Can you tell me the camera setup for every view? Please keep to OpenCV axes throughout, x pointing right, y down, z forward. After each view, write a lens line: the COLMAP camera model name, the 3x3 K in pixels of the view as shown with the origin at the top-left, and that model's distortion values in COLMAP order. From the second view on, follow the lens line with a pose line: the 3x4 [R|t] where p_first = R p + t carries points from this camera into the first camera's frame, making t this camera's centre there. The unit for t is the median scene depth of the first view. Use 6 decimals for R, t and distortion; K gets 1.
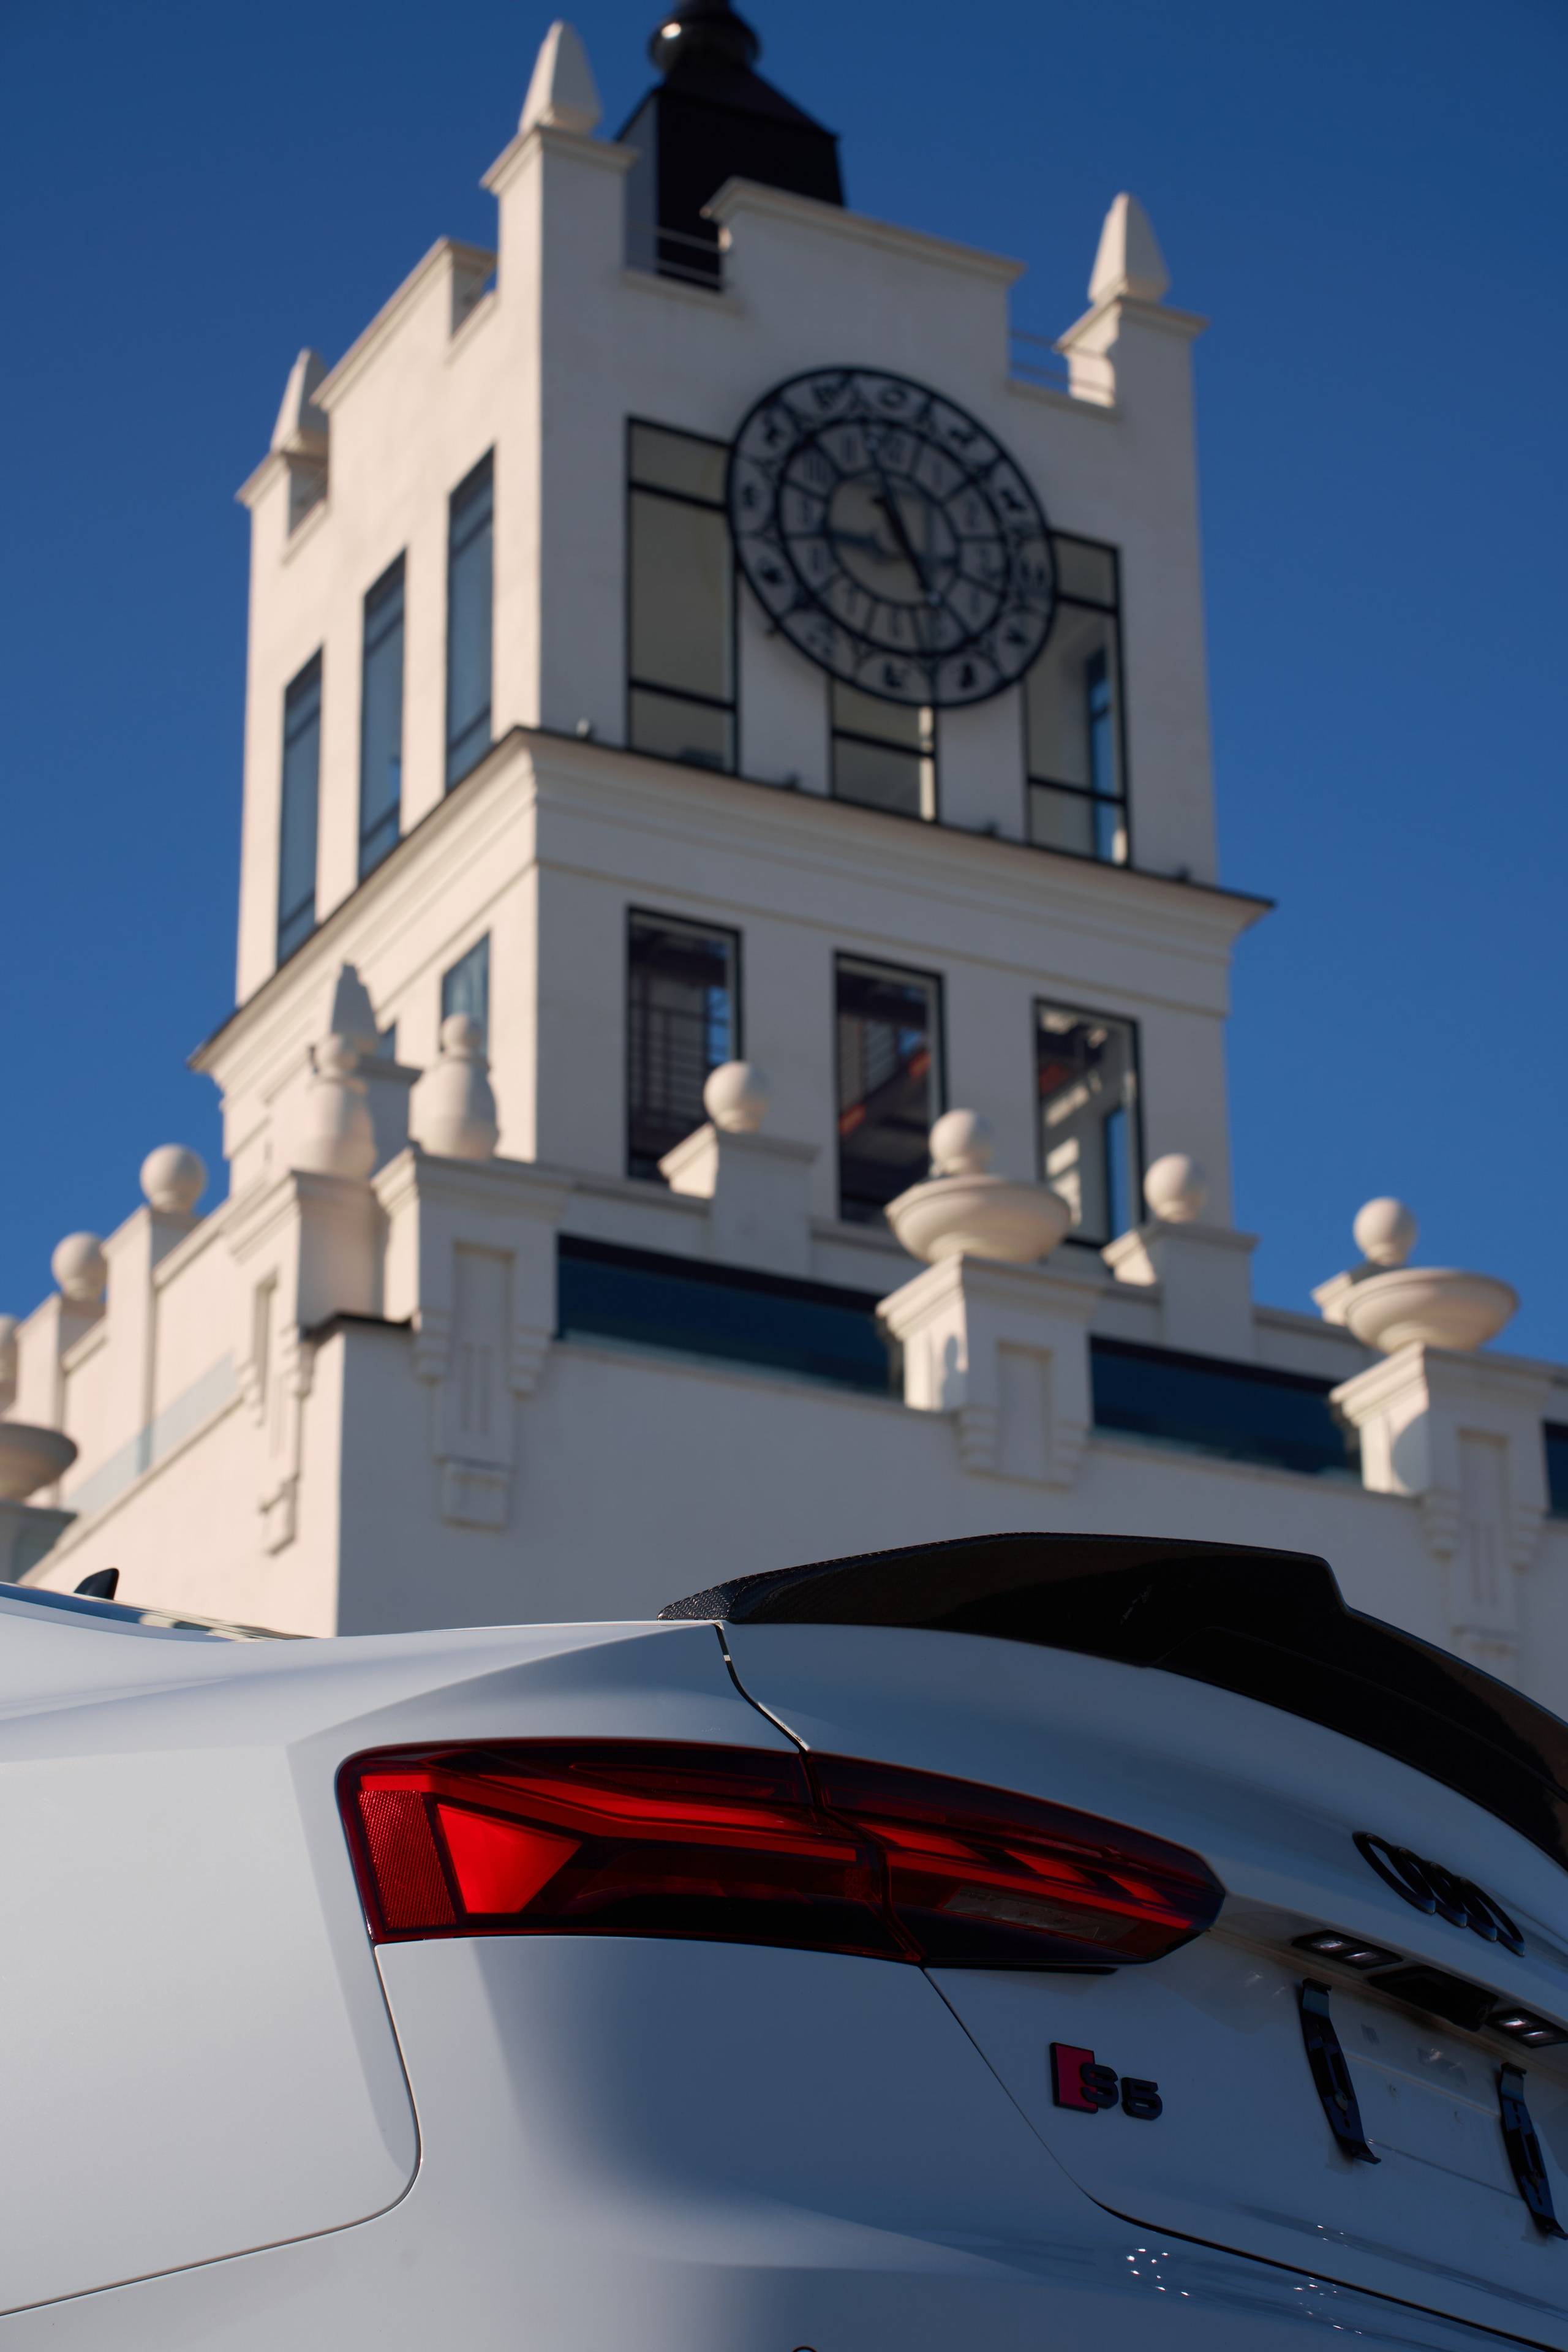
lens RADIAL K [[5052.3, 0, 784.0], [0, 5052.3, 1176.0], [0, 0, 1]] dist [0.216384, 0.077885]
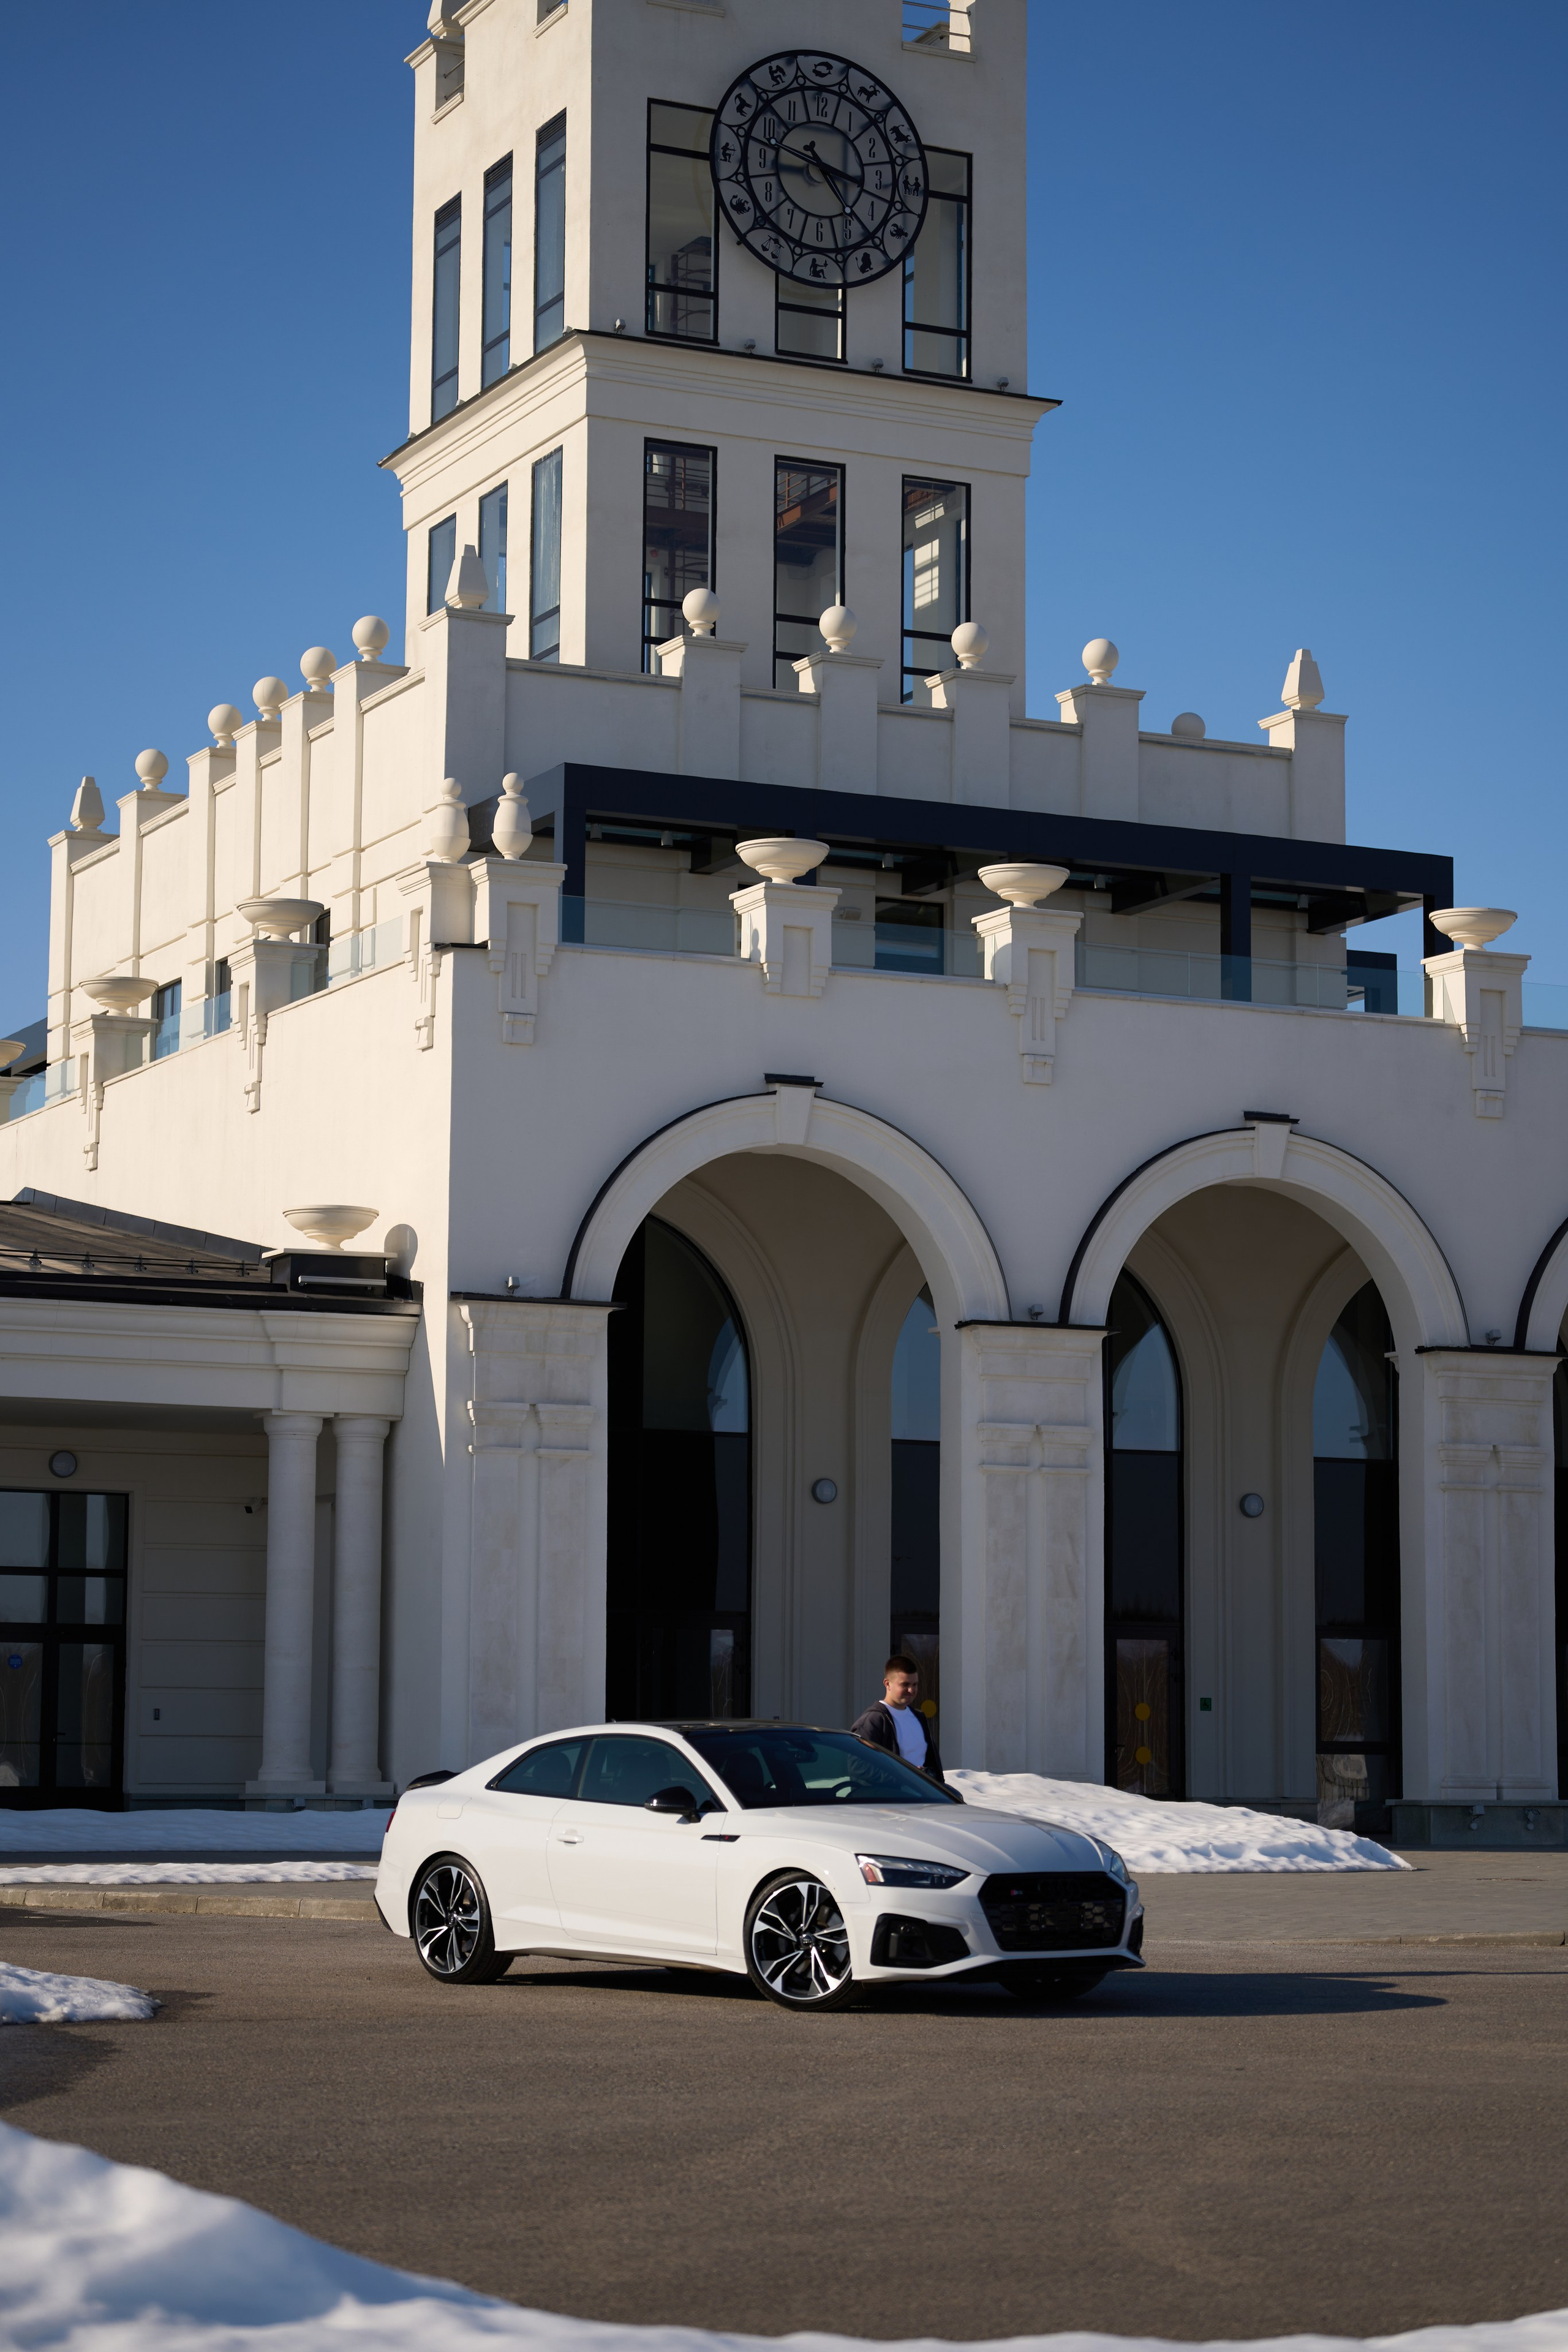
lens RADIAL K [[4815.2, 0, 781.8], [0, 4815.2, 1132.6], [0, 0, 1]] dist [0.028206, -0.133522]
pose [[0.999275, 0.011134, -0.036415, 0.067758], [-0.000795, 0.962191, 0.272375, -0.247006], [0.038071, -0.272148, 0.961502, -0.513711]]
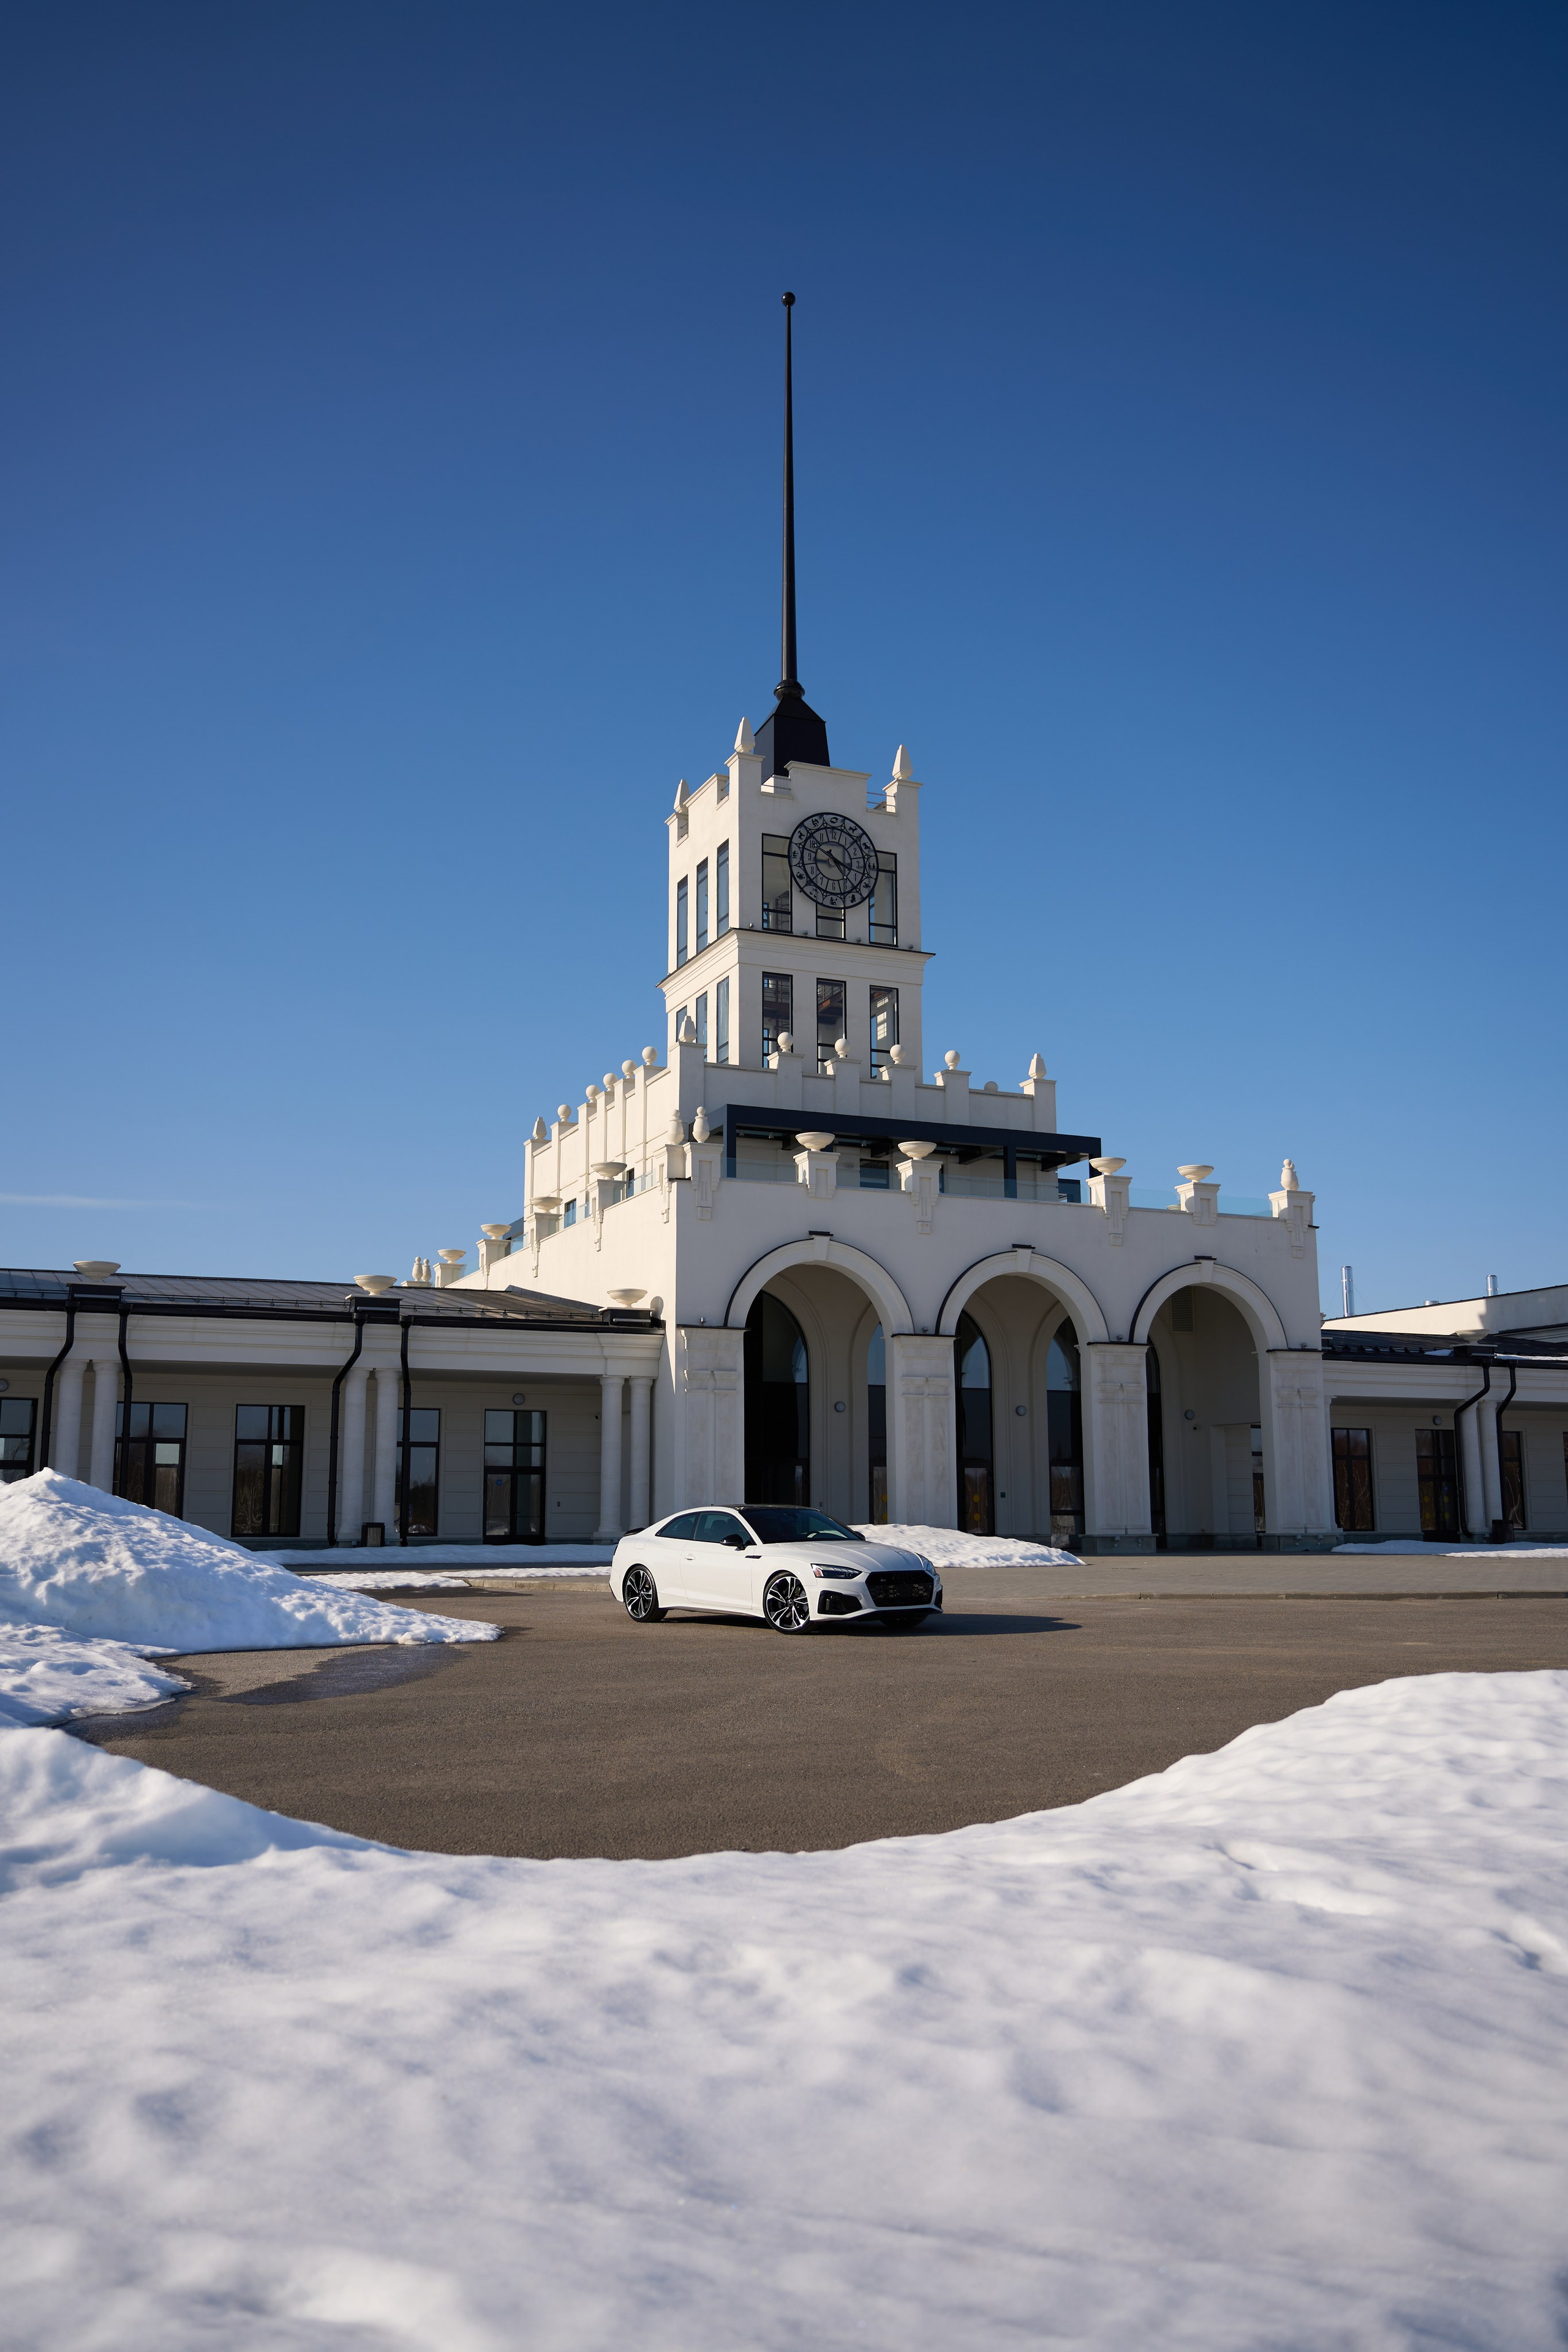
lens RADIAL K [[1936.1, 0, 784.0], [0, 1936.1, 1176.0], [0, 0, 1]] dist [-0.014158, -0.002093]
pose [[0.997527, -0.007223, -0.069906, 0.084785], [0.022950, 0.973649, 0.226896, -0.227786], [0.066425, -0.227939, 0.971407, -0.467544]]
